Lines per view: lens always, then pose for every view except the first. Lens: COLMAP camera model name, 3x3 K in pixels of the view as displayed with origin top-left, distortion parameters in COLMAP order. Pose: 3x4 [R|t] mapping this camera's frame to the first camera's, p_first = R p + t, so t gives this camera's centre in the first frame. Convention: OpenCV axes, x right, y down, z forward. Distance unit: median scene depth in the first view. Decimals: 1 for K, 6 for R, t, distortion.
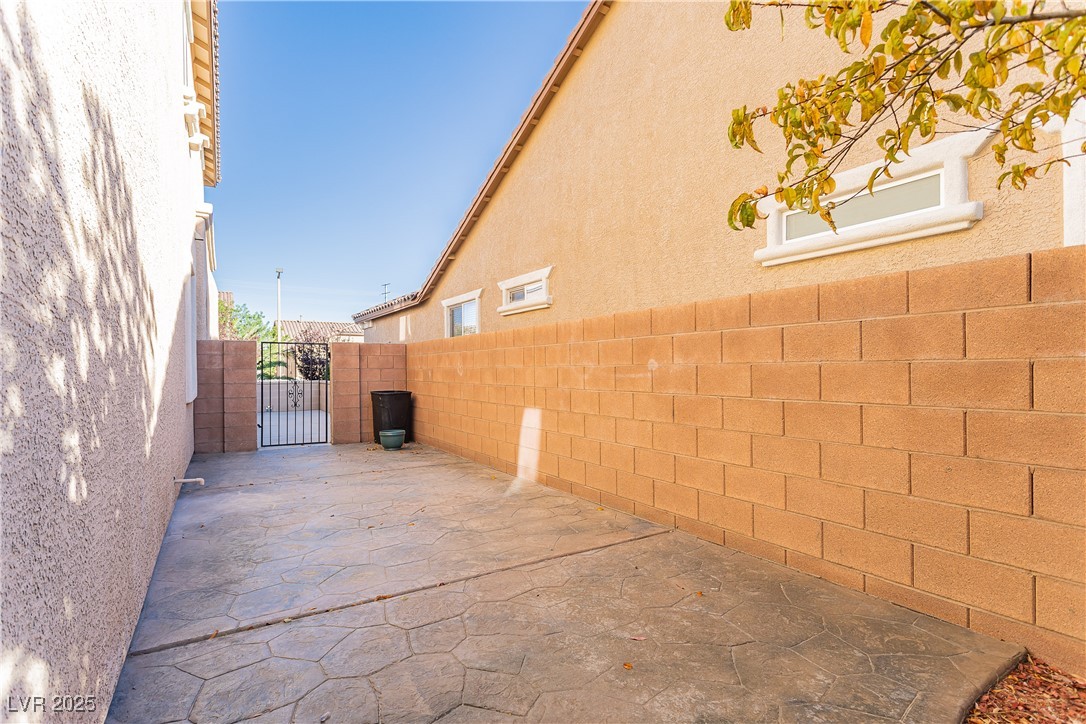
lens RADIAL K [[519.8, 0, 528.5], [0, 519.8, 368.4], [0, 0, 1]] dist [0.006491, 0.001344]
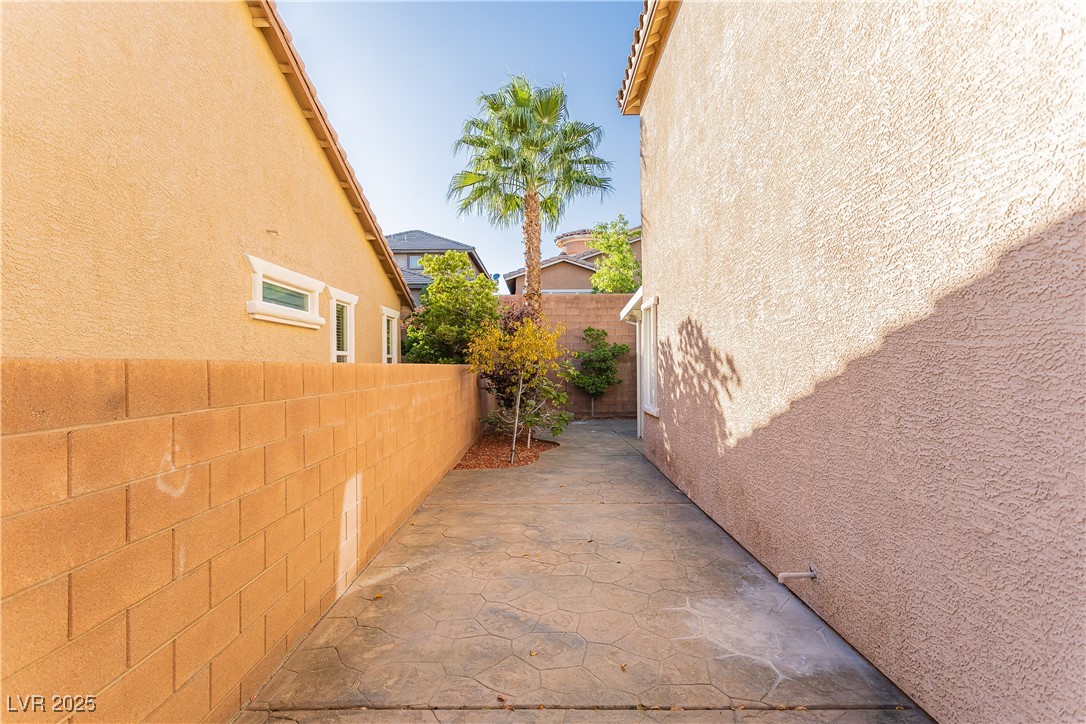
lens RADIAL K [[519.8, 0, 543.0], [0, 519.8, 363.2], [0, 0, 1]] dist [0.006491, 0.001344]
pose [[-0.860572, 0.017095, 0.509043, -0.776288], [0.014691, 0.999854, -0.008741, -0.093773], [-0.509118, -0.000044, -0.860697, 1.957090]]
